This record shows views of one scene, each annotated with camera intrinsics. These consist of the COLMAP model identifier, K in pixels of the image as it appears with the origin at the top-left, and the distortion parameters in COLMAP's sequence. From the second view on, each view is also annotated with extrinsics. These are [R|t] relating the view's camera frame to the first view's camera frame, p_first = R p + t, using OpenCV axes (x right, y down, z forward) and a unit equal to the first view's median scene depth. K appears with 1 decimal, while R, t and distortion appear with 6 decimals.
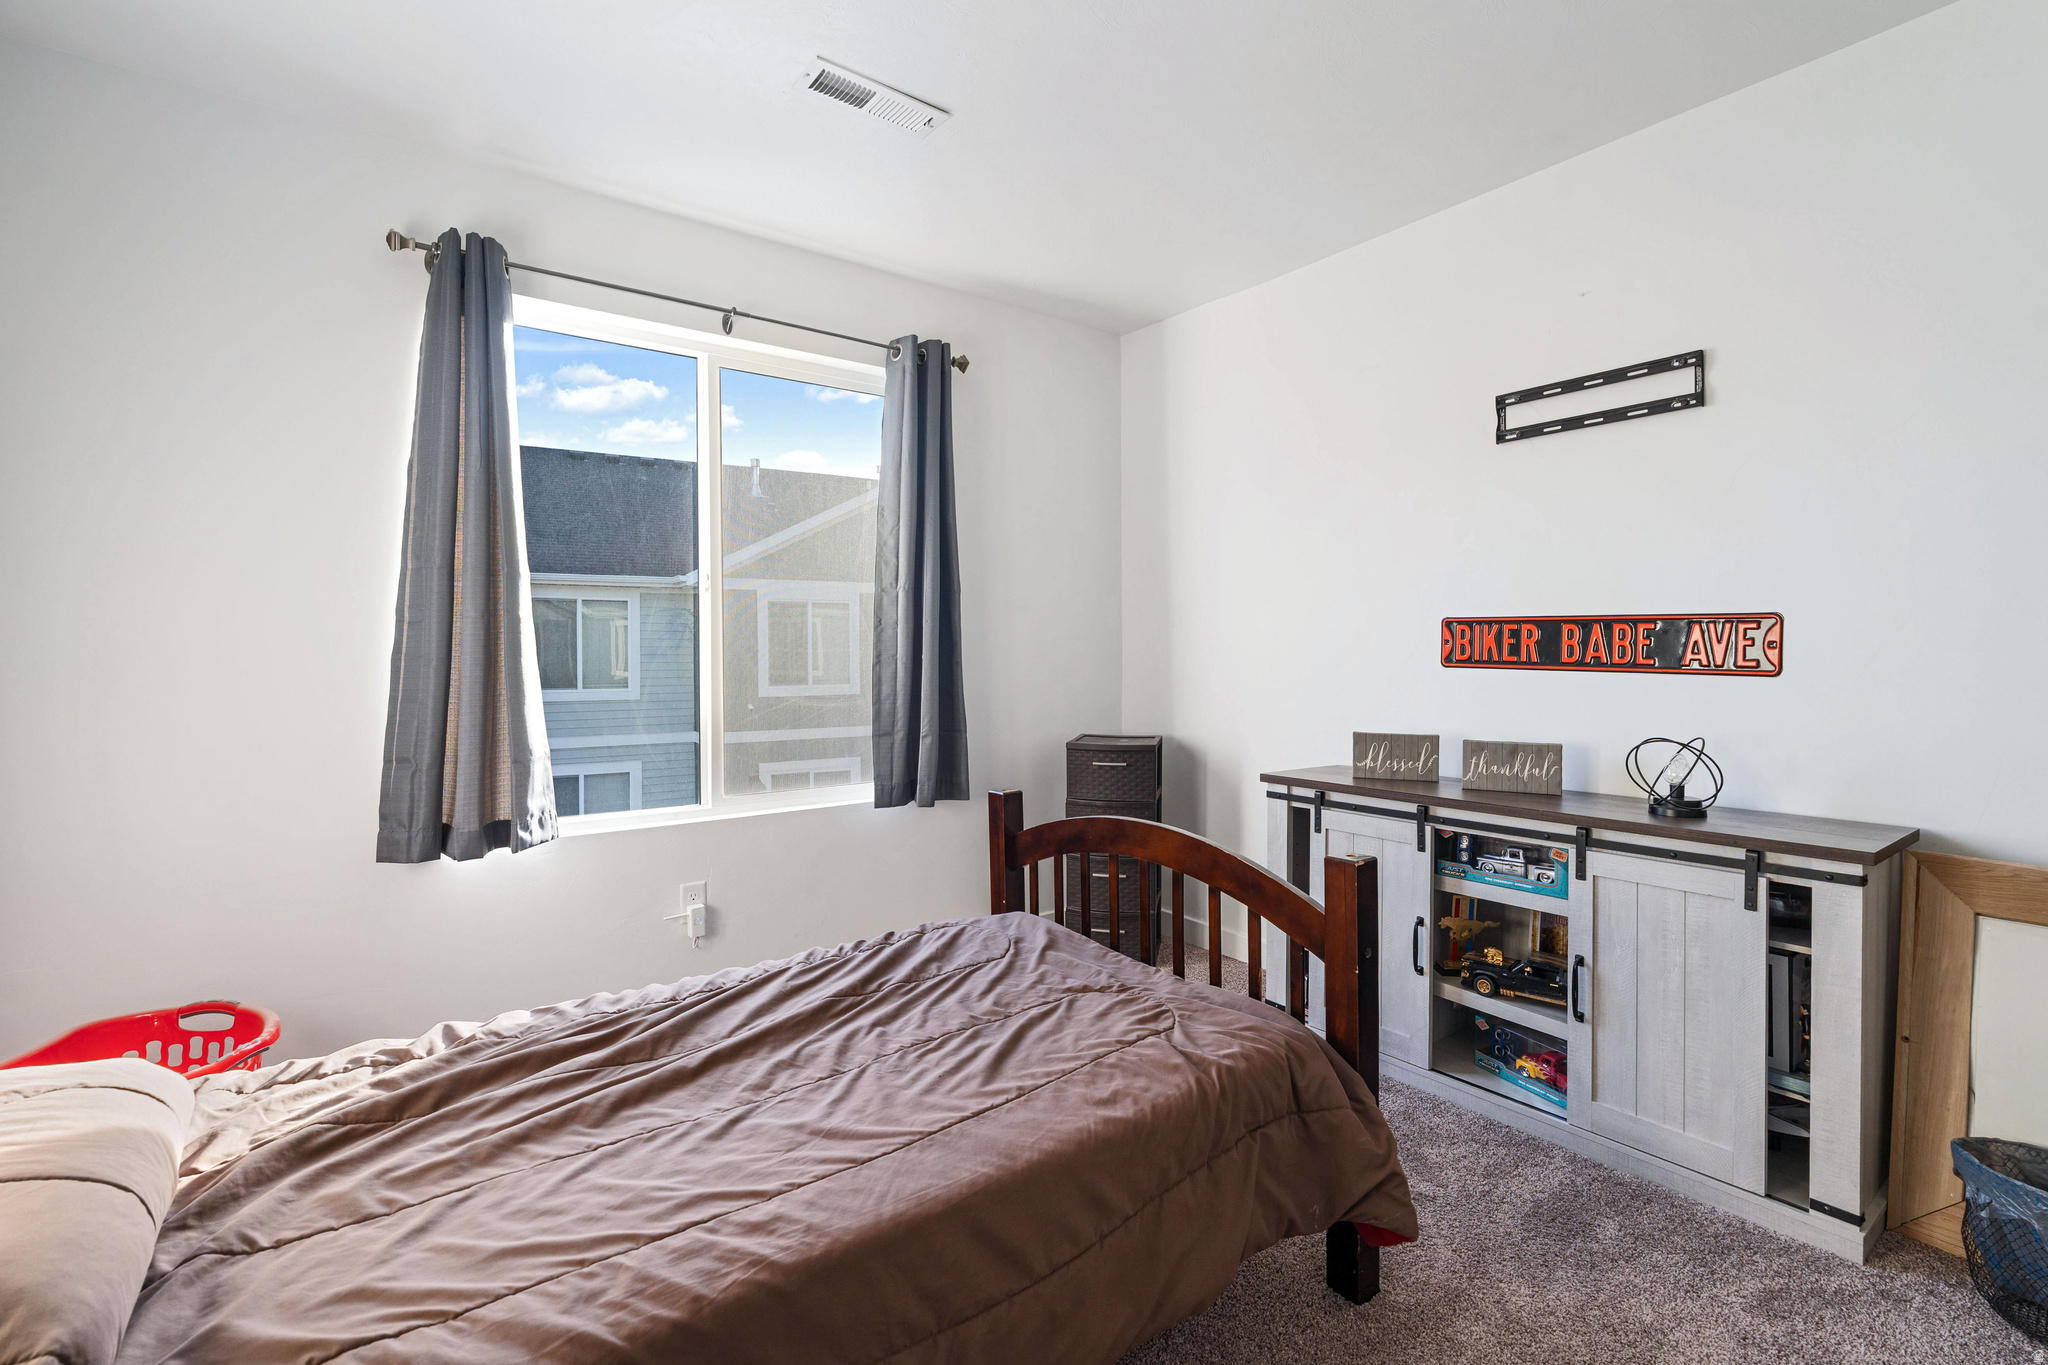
lens RADIAL K [[933.3, 0, 1023.6], [0, 933.3, 641.4], [0, 0, 1]] dist [-0.004459, 0.001173]
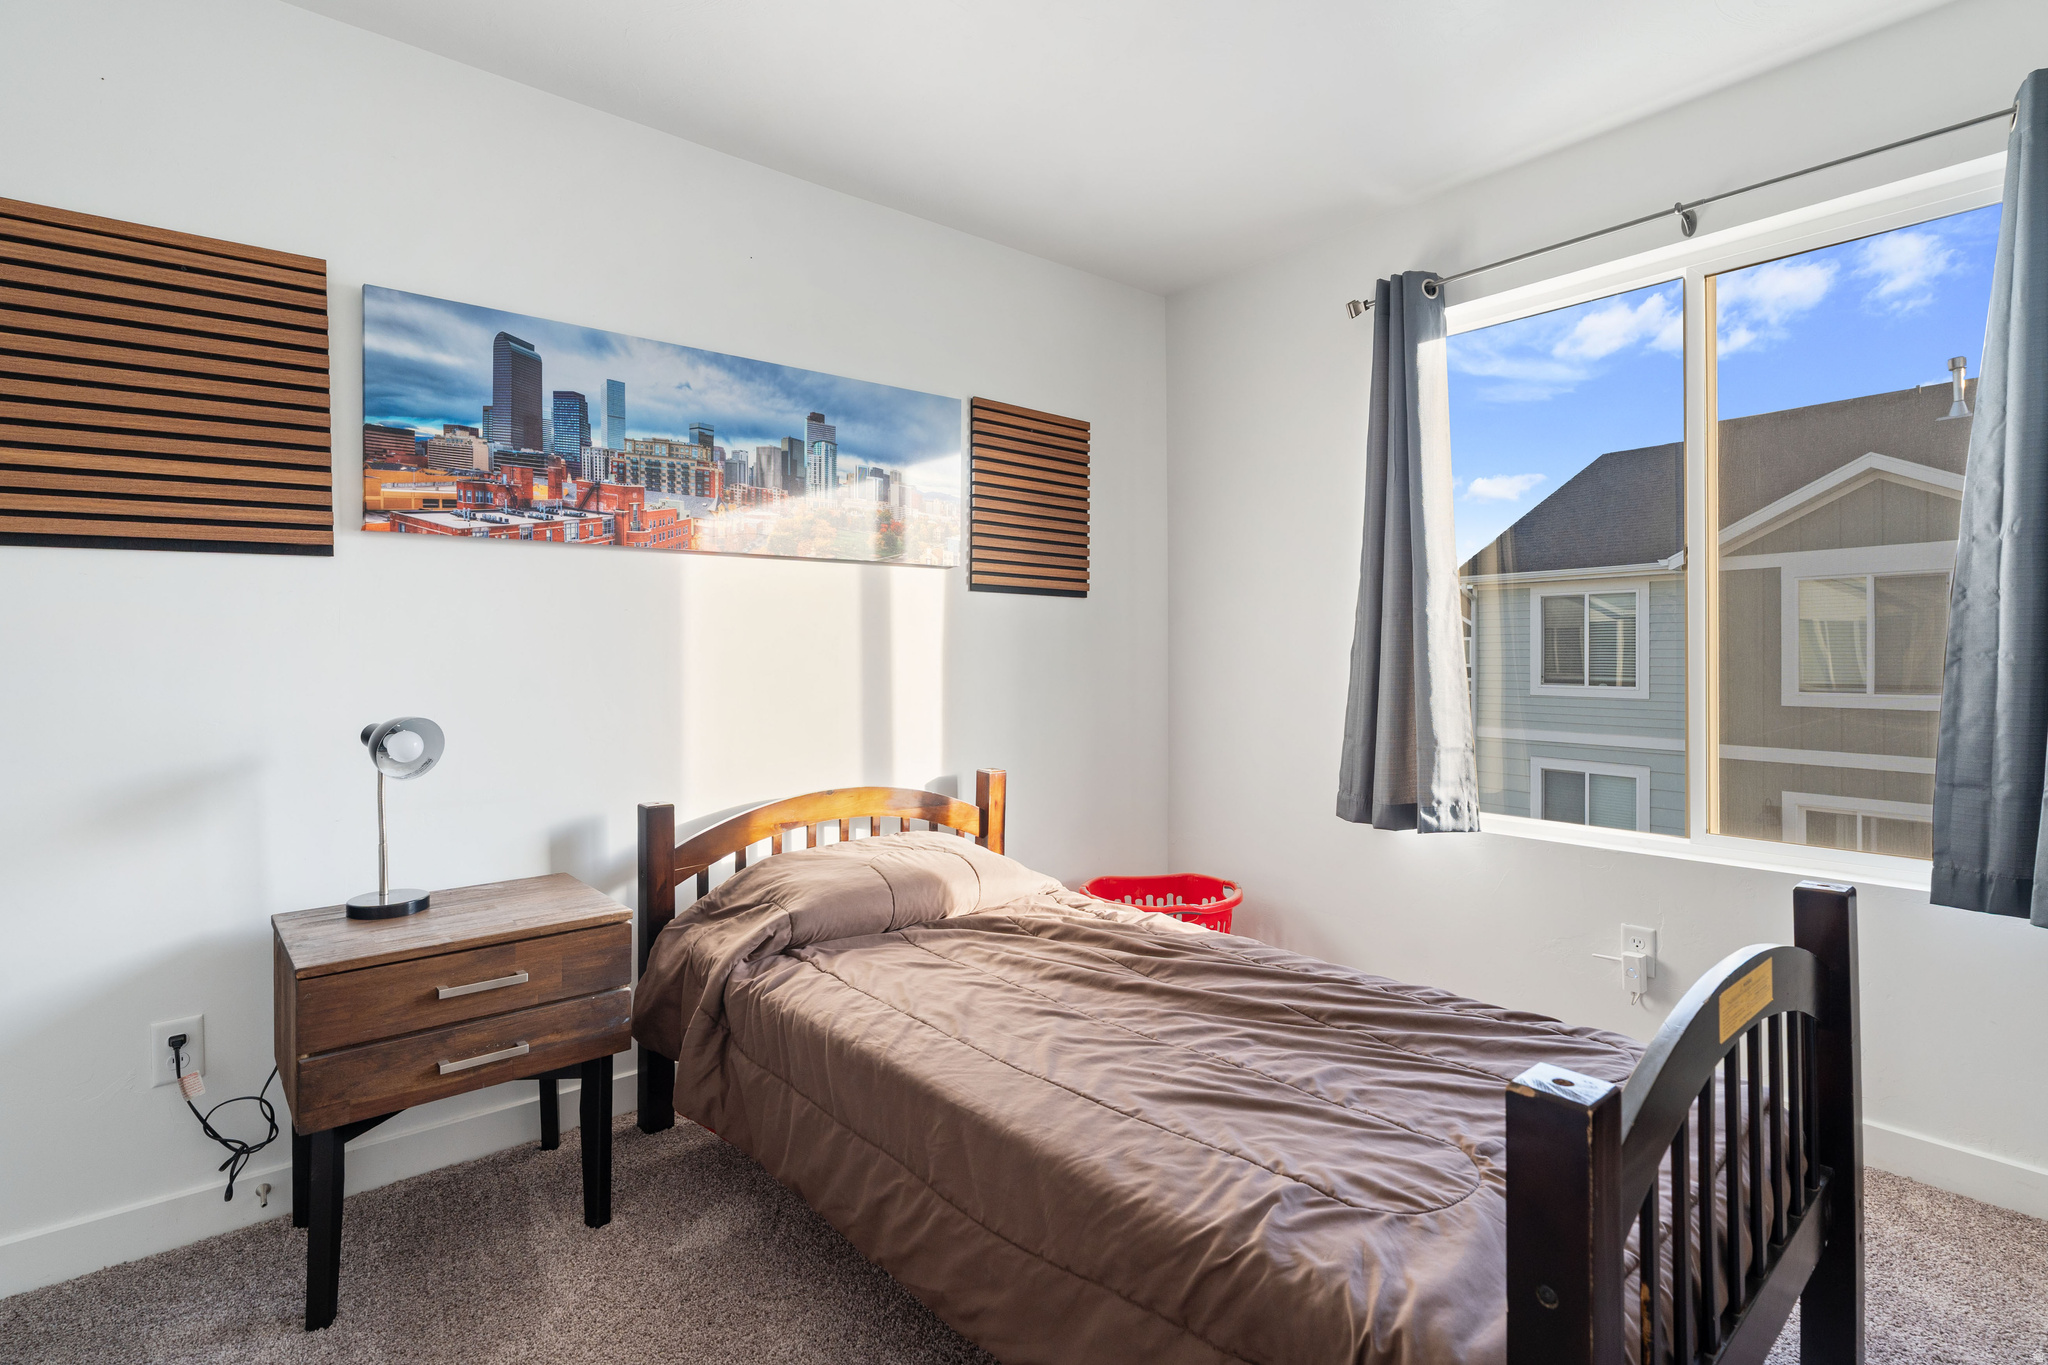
lens RADIAL K [[987.3, 0, 1018.0], [0, 987.3, 659.6], [0, 0, 1]] dist [-0.007110, 0.001275]
pose [[0.039406, 0.012780, -0.999142, 0.571449], [0.021663, 0.999672, 0.013641, -0.001082], [0.998988, -0.022182, 0.039116, 0.484156]]
